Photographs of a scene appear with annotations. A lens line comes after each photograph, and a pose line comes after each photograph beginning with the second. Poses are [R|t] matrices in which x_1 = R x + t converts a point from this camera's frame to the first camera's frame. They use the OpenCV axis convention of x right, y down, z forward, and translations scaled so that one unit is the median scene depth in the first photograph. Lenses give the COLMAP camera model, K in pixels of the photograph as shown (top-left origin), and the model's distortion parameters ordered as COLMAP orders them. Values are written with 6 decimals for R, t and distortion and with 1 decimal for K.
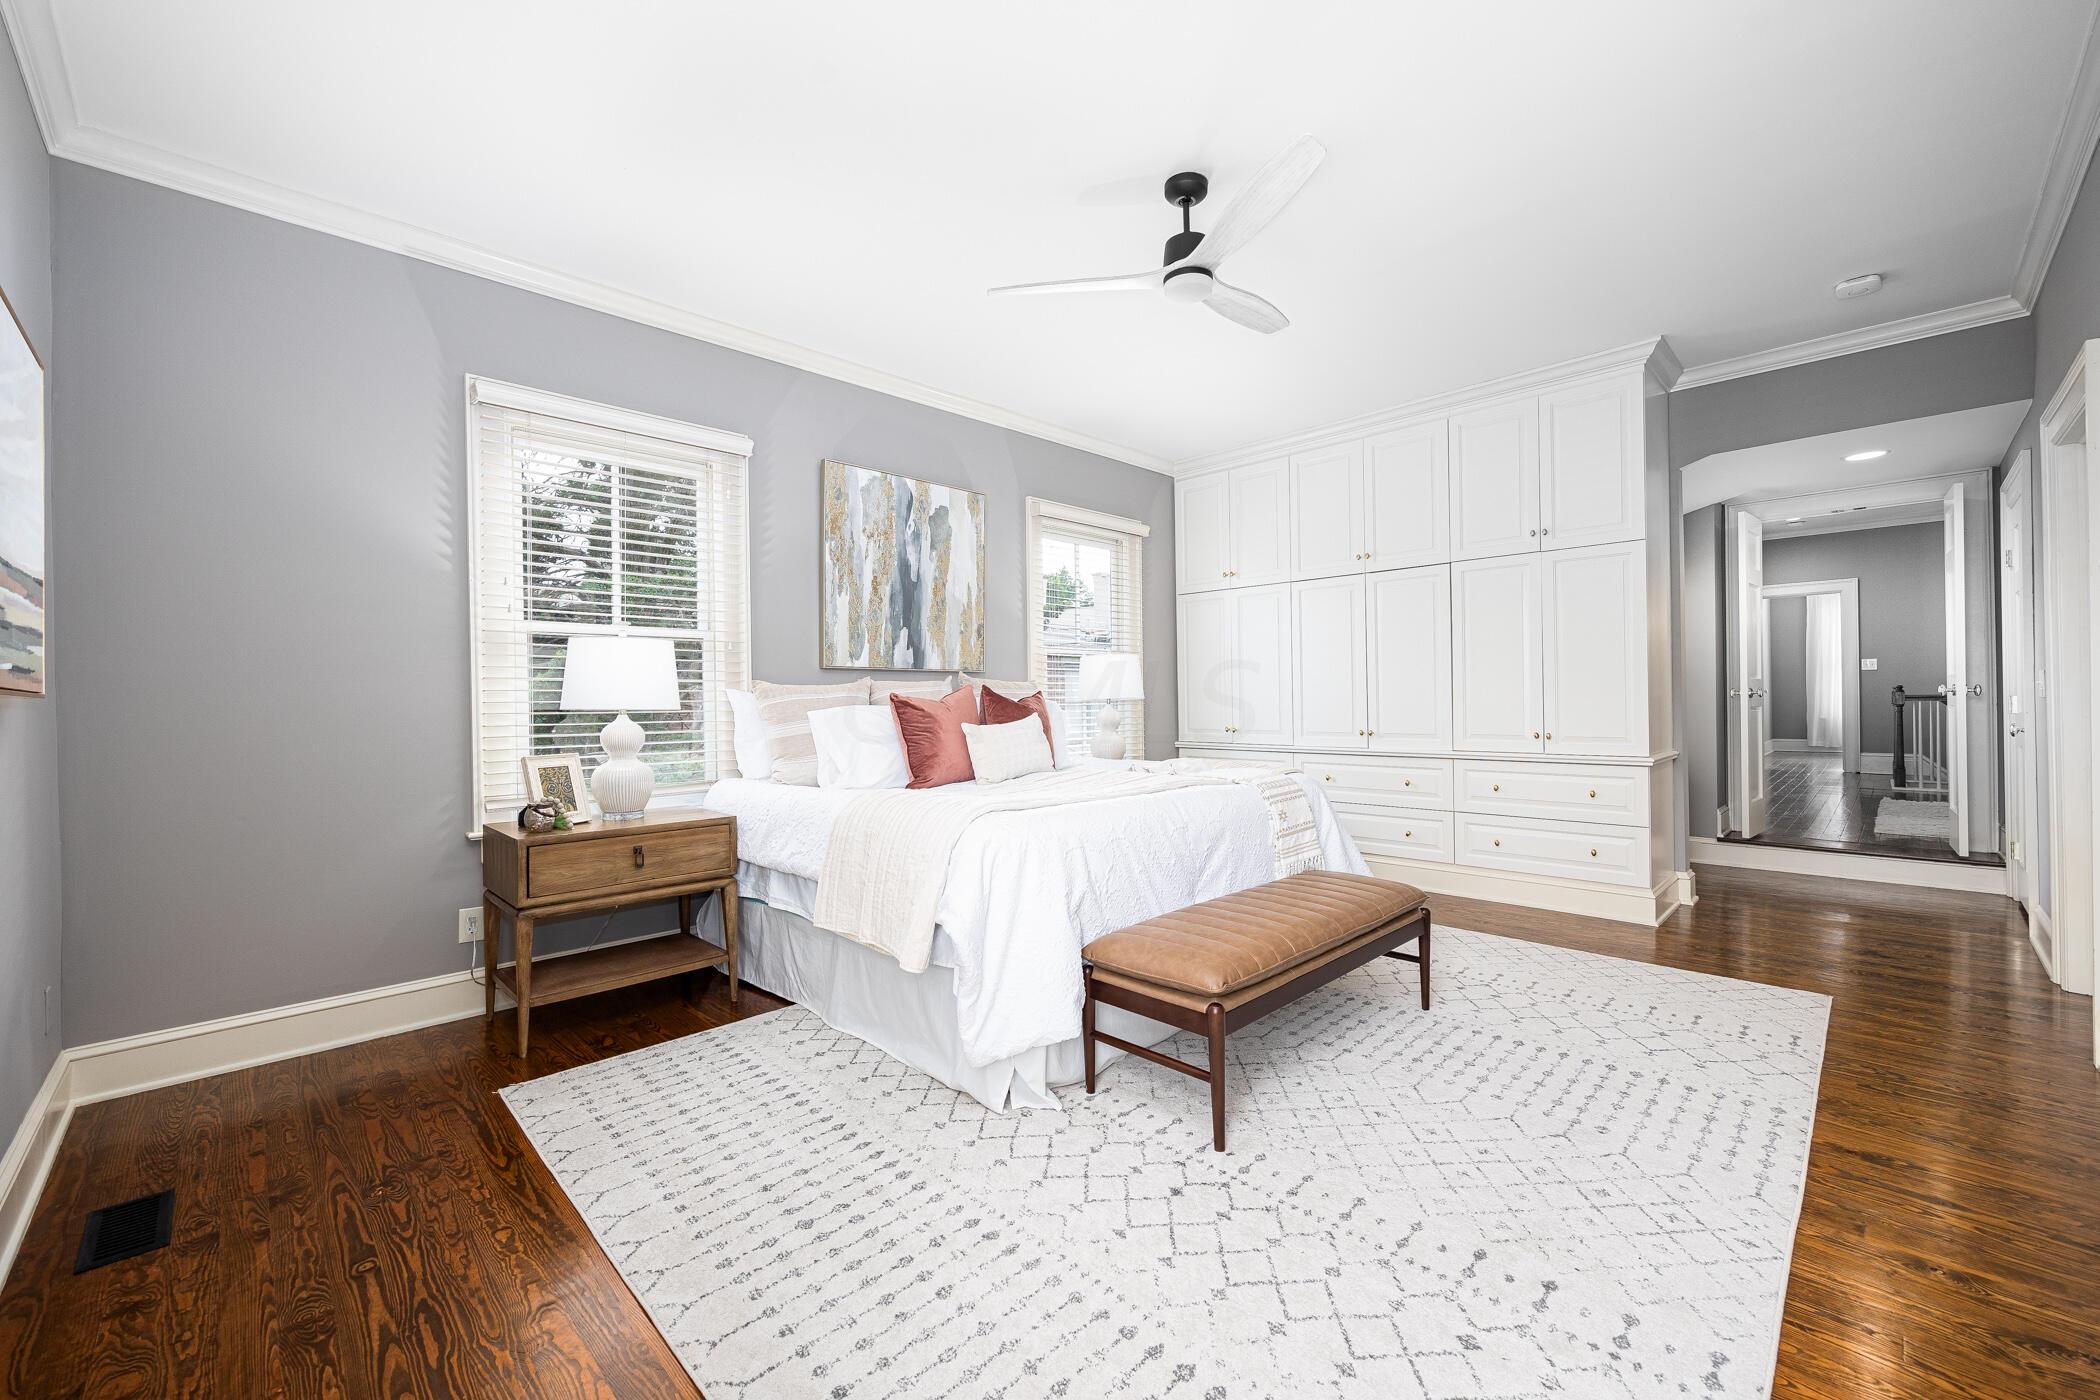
lens RADIAL K [[833.6, 0, 1046.8], [0, 833.6, 700.4], [0, 0, 1]] dist [-0.003426, -0.000263]
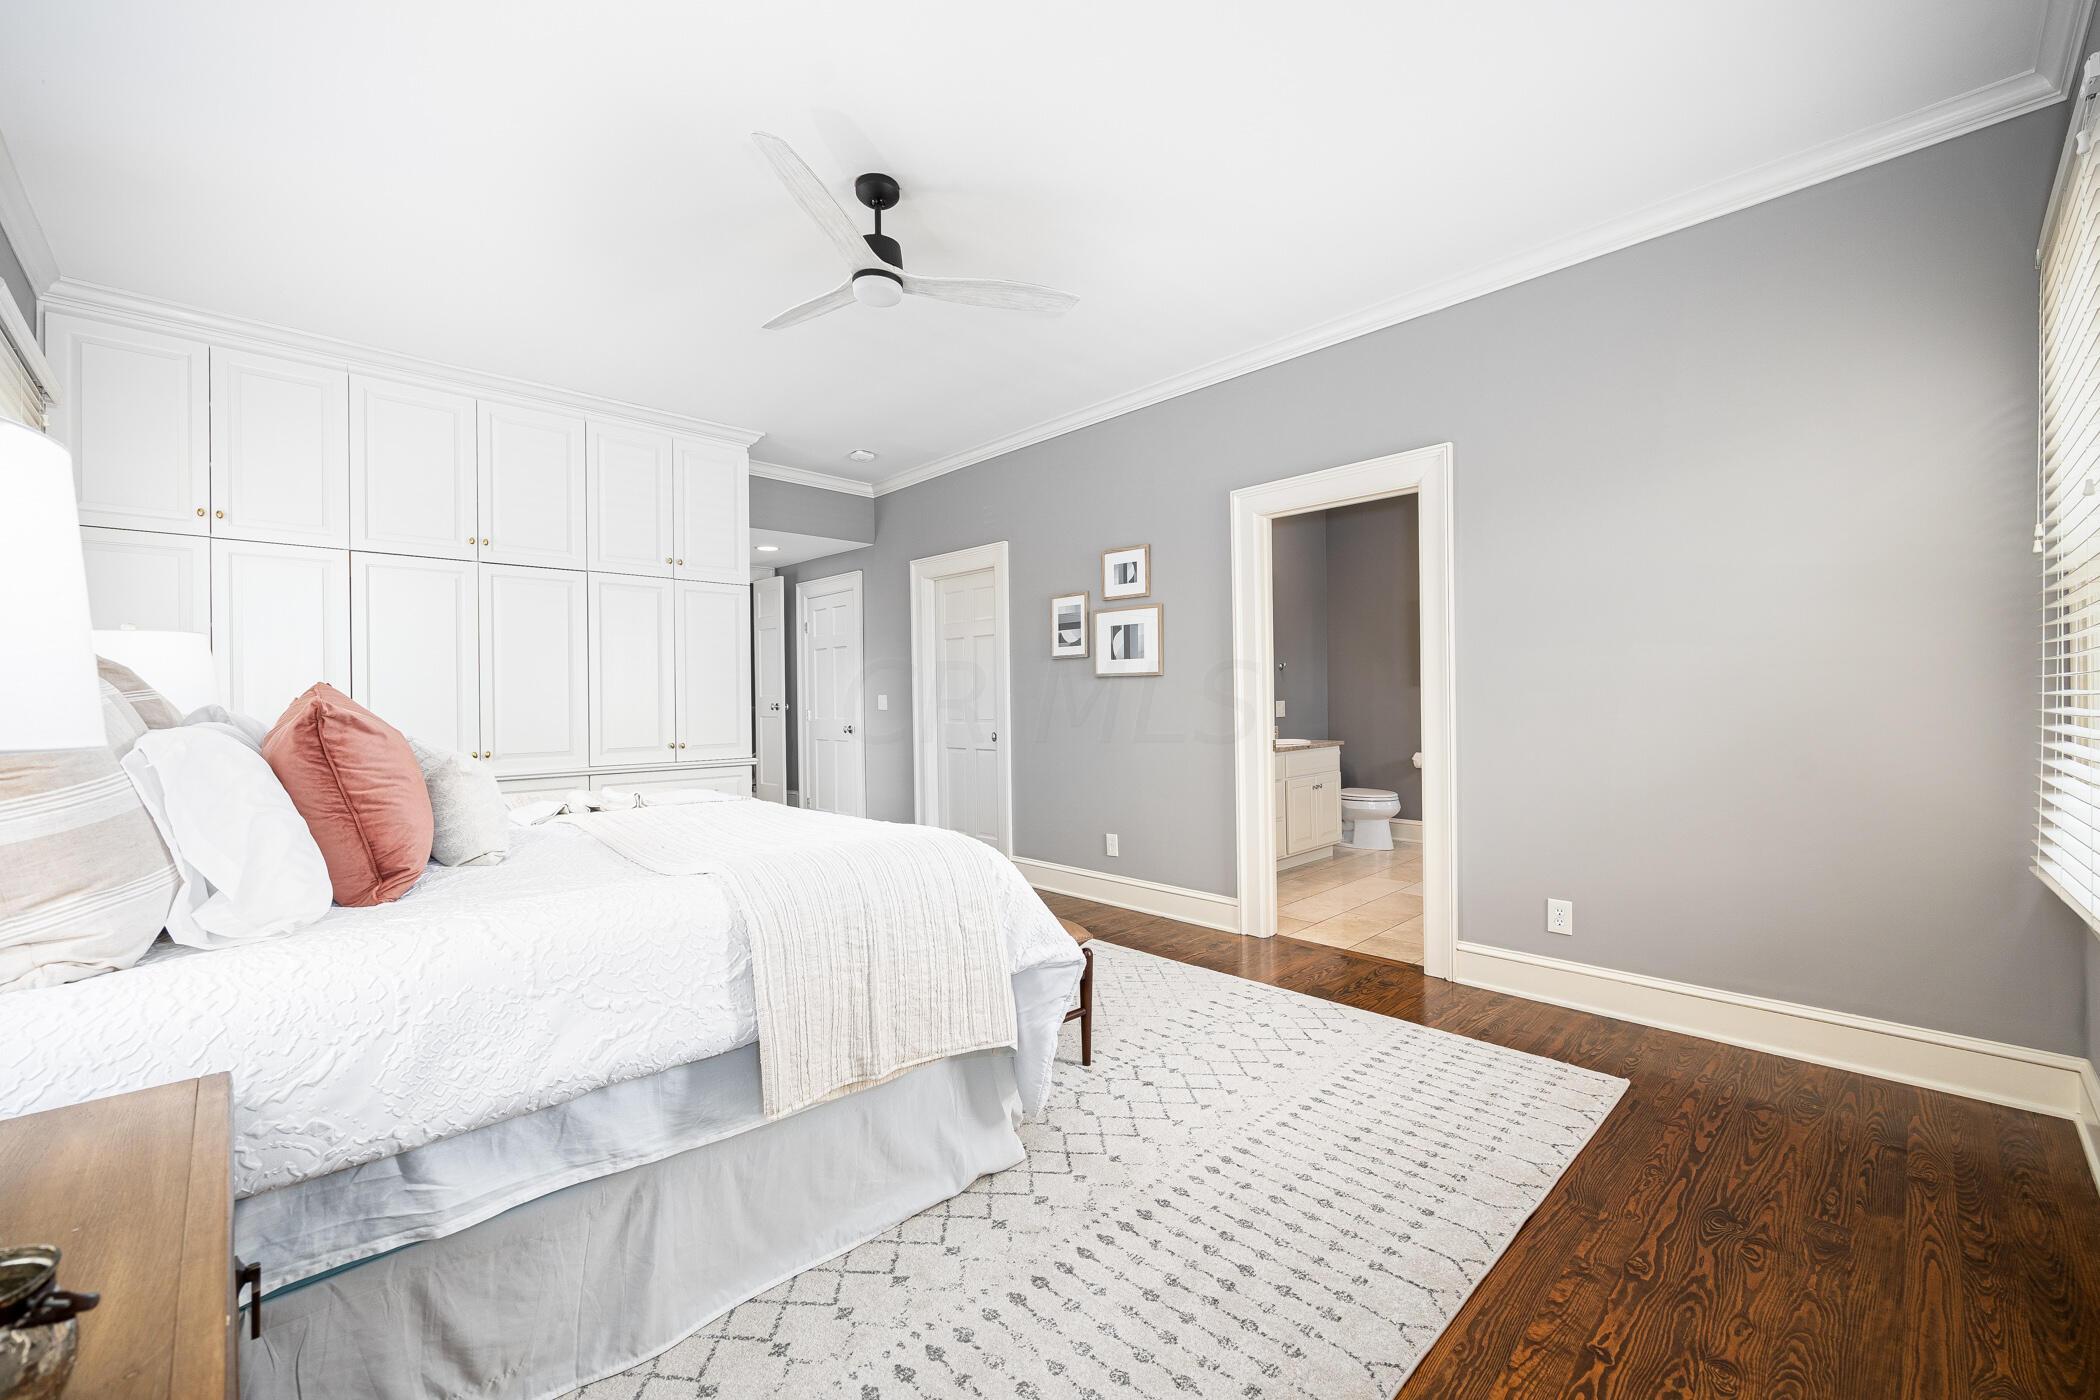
lens RADIAL K [[833.6, 0, 1046.8], [0, 833.6, 700.4], [0, 0, 1]] dist [-0.003426, -0.000263]
pose [[0.012539, 0.013625, 0.999829, -1.136131], [0.012844, 0.999822, -0.013786, 0.008744], [-0.999839, 0.013015, 0.012362, 1.117043]]
